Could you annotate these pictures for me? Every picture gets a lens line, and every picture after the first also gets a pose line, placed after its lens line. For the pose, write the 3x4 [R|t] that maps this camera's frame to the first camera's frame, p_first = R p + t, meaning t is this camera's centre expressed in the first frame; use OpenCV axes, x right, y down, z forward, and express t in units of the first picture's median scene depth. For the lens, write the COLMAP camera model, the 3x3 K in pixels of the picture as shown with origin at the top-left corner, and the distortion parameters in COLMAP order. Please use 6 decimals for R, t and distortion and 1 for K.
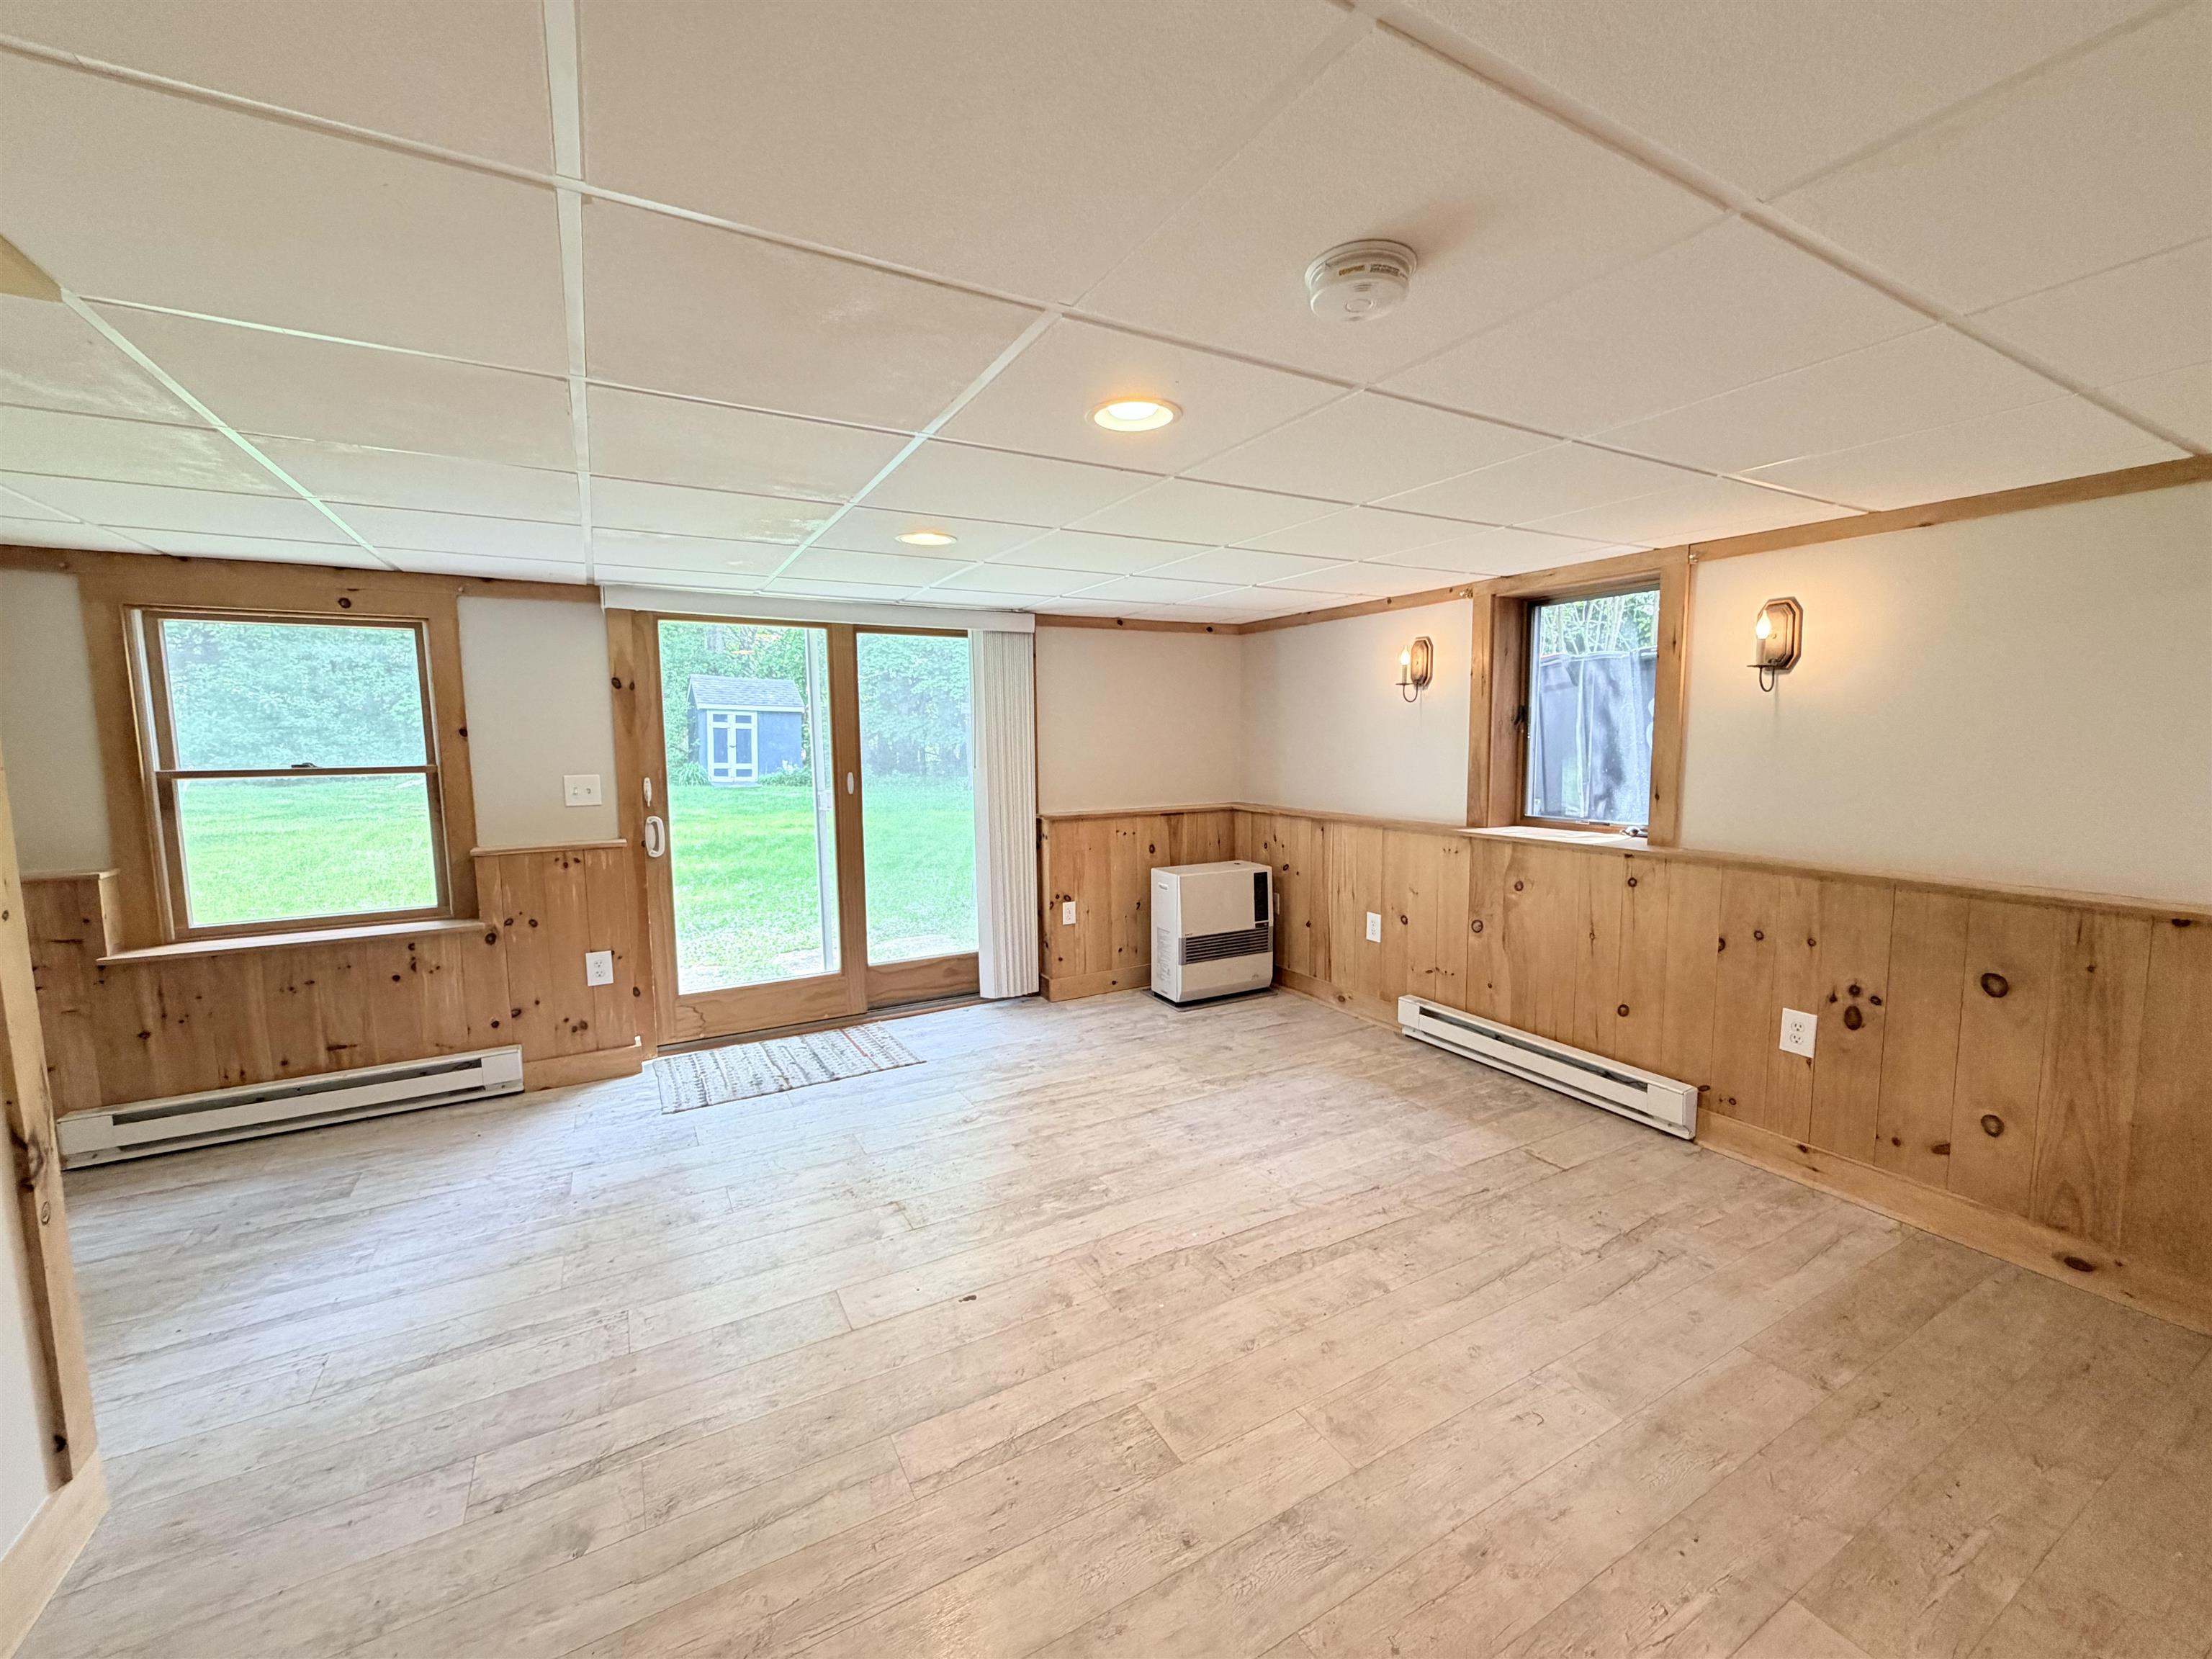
lens RADIAL K [[884.1, 0, 1106.0], [0, 884.1, 829.5], [0, 0, 1]] dist [-0.000673, -0.000386]
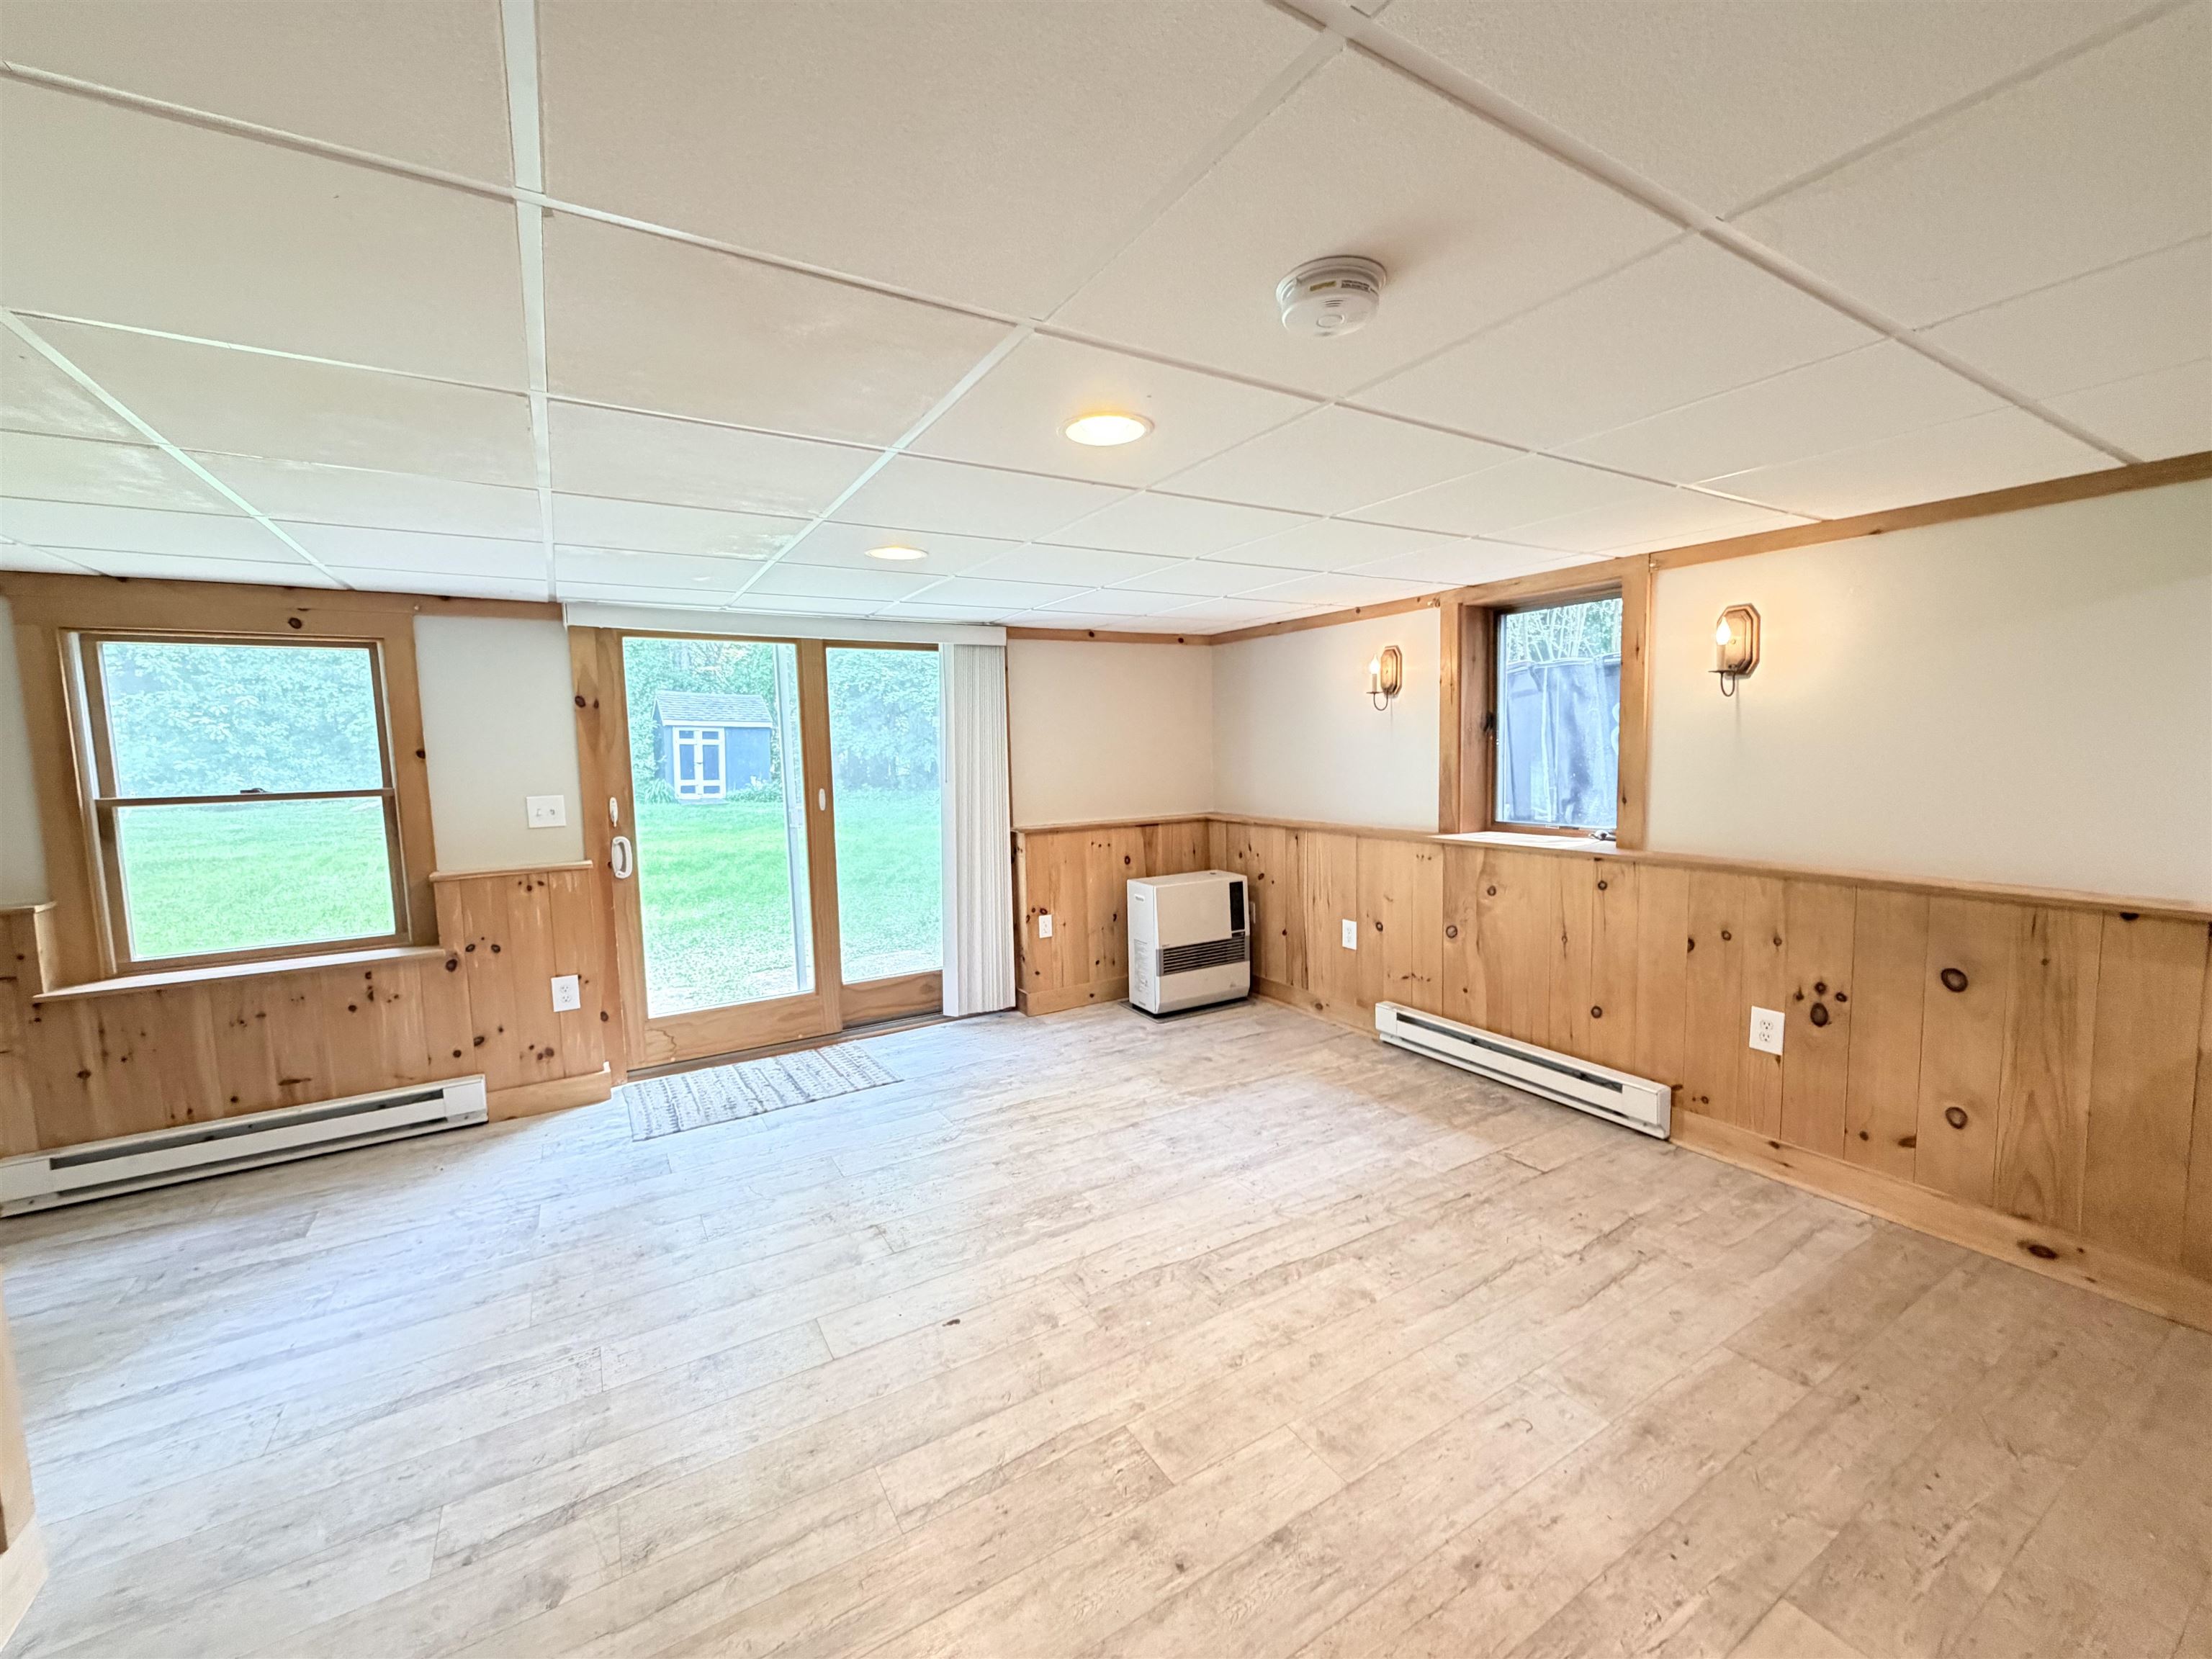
lens RADIAL K [[884.1, 0, 1106.0], [0, 884.1, 829.5], [0, 0, 1]] dist [-0.000673, -0.000386]
pose [[0.999375, -0.017138, 0.030933, -0.004900], [0.017496, 0.999783, -0.011349, -0.003490], [-0.030732, 0.011883, 0.999457, 0.004459]]
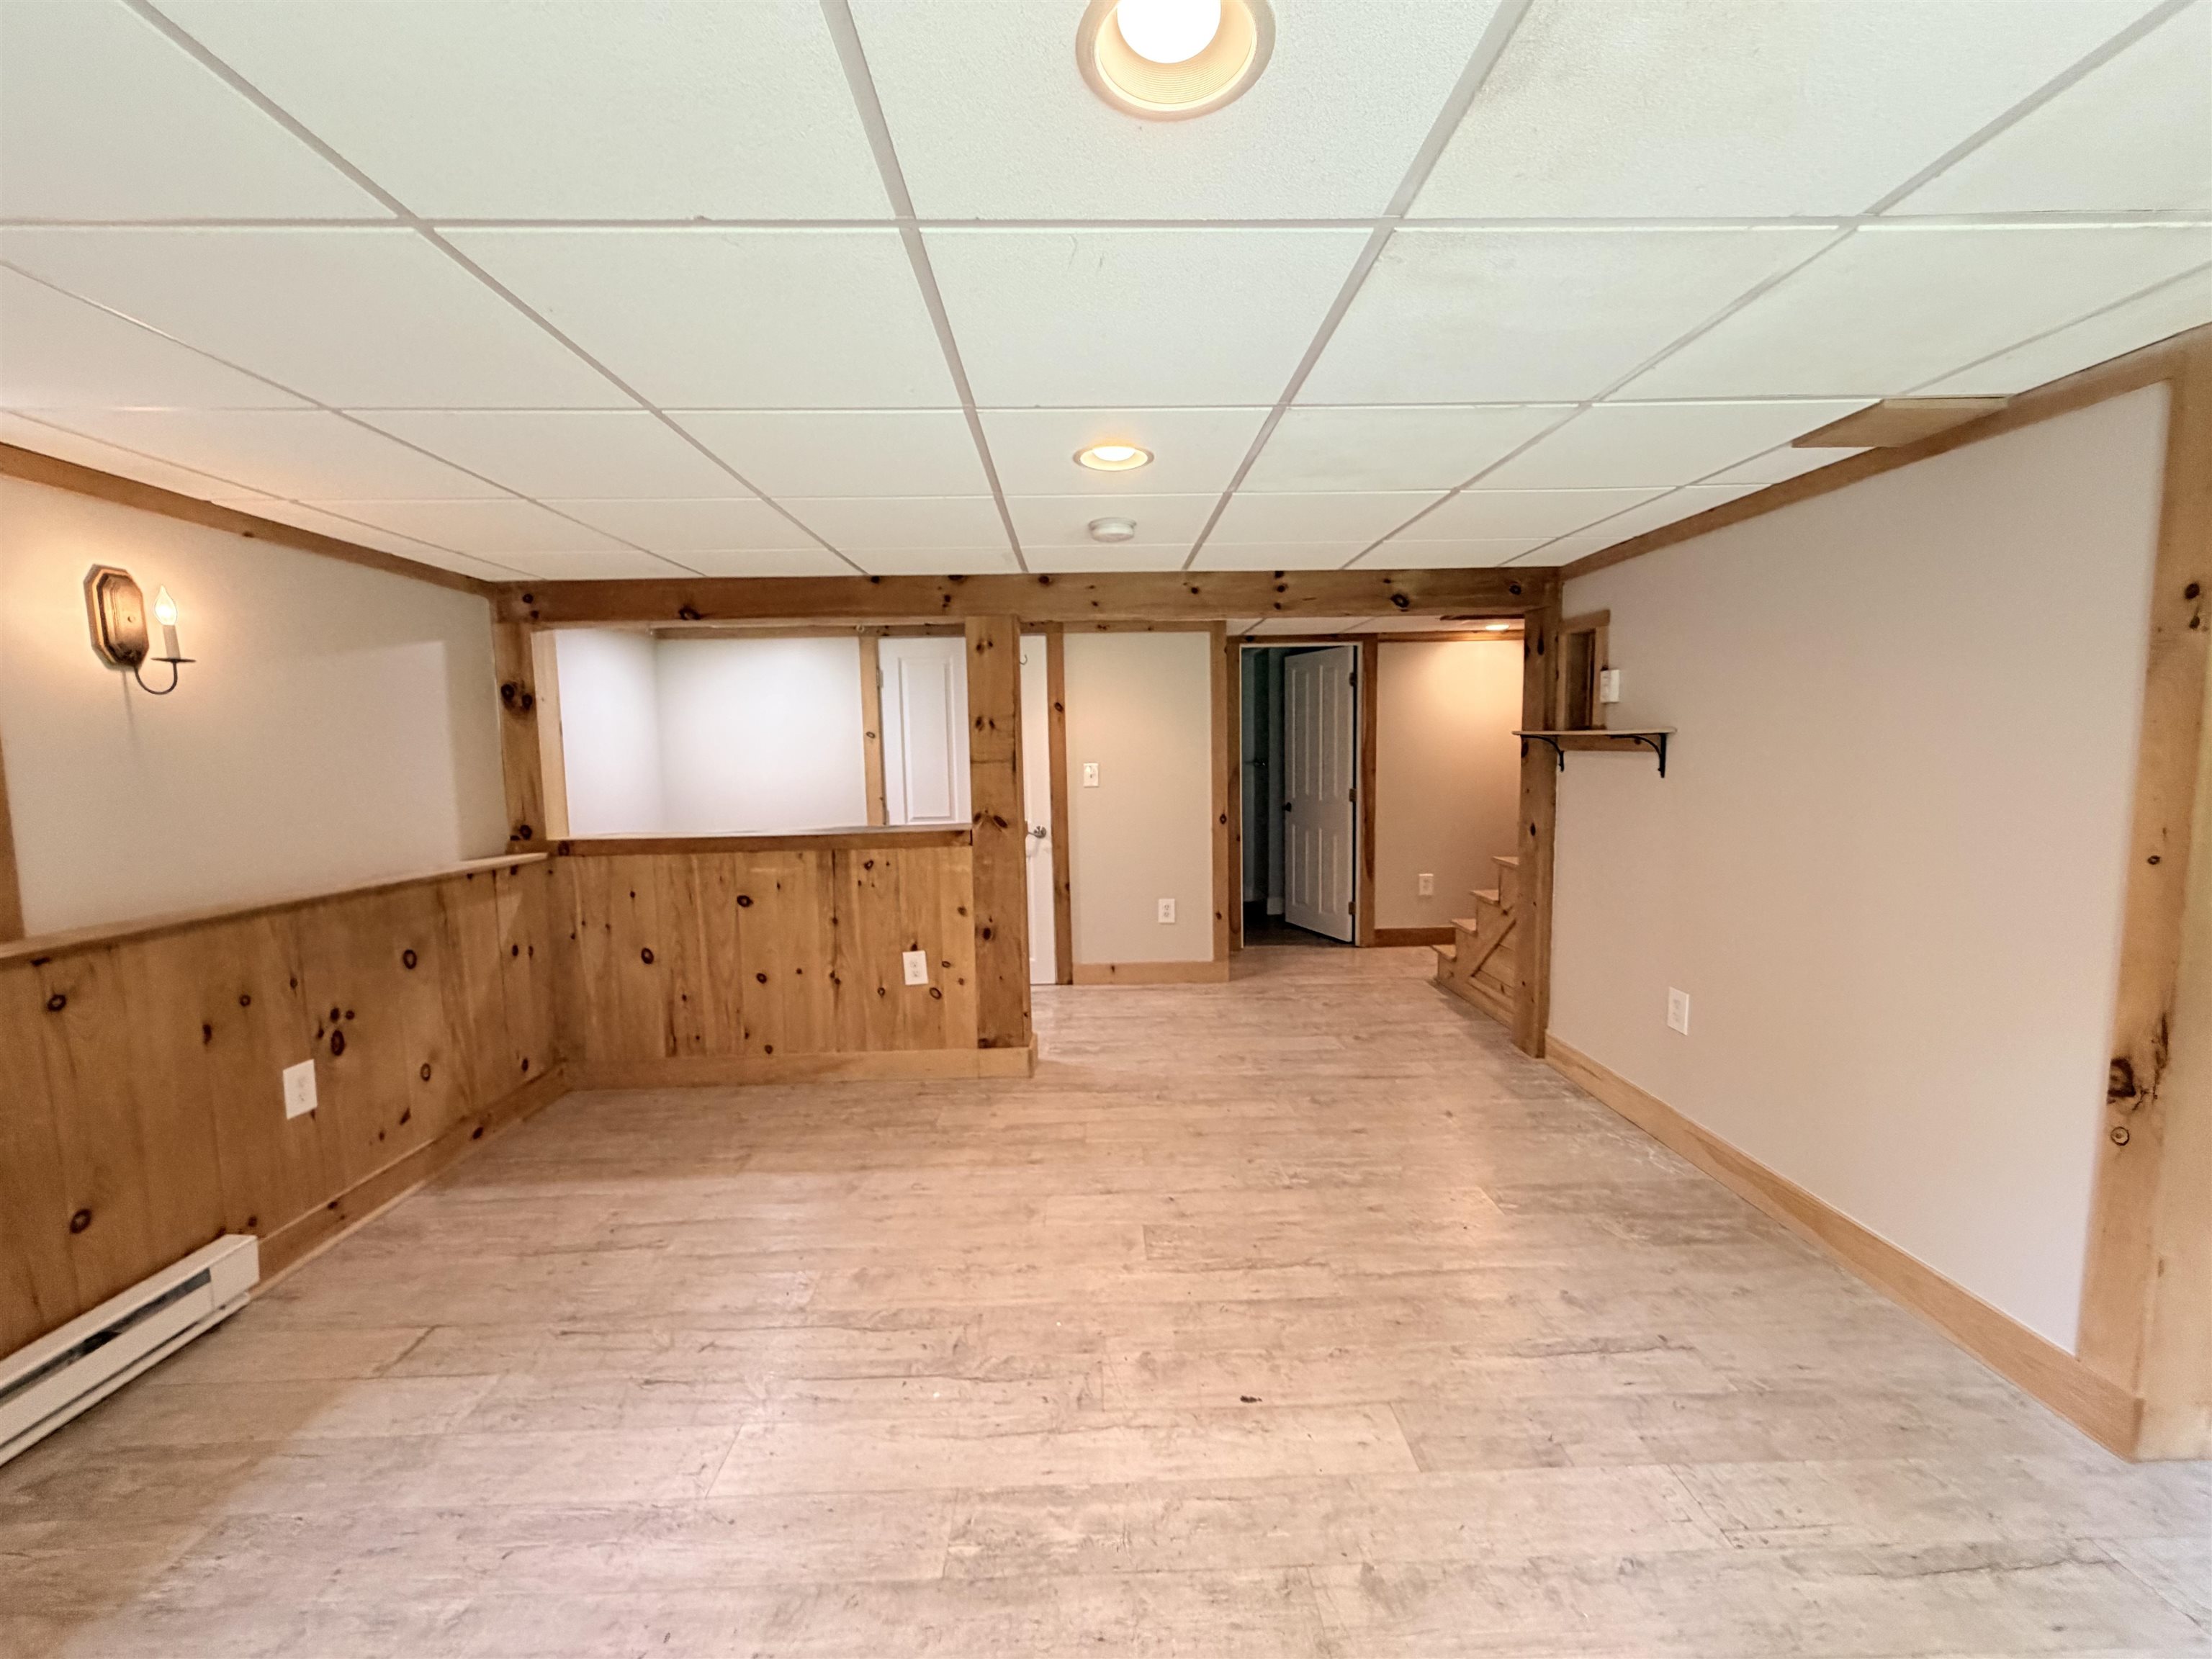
lens RADIAL K [[888.2, 0, 1106.2], [0, 888.2, 816.8], [0, 0, 1]] dist [0.003123, 0.000298]
pose [[-0.880293, -0.013640, 0.474235, -0.379838], [0.075796, 0.982704, 0.168960, -0.140317], [-0.468337, 0.184679, -0.864033, 1.505118]]
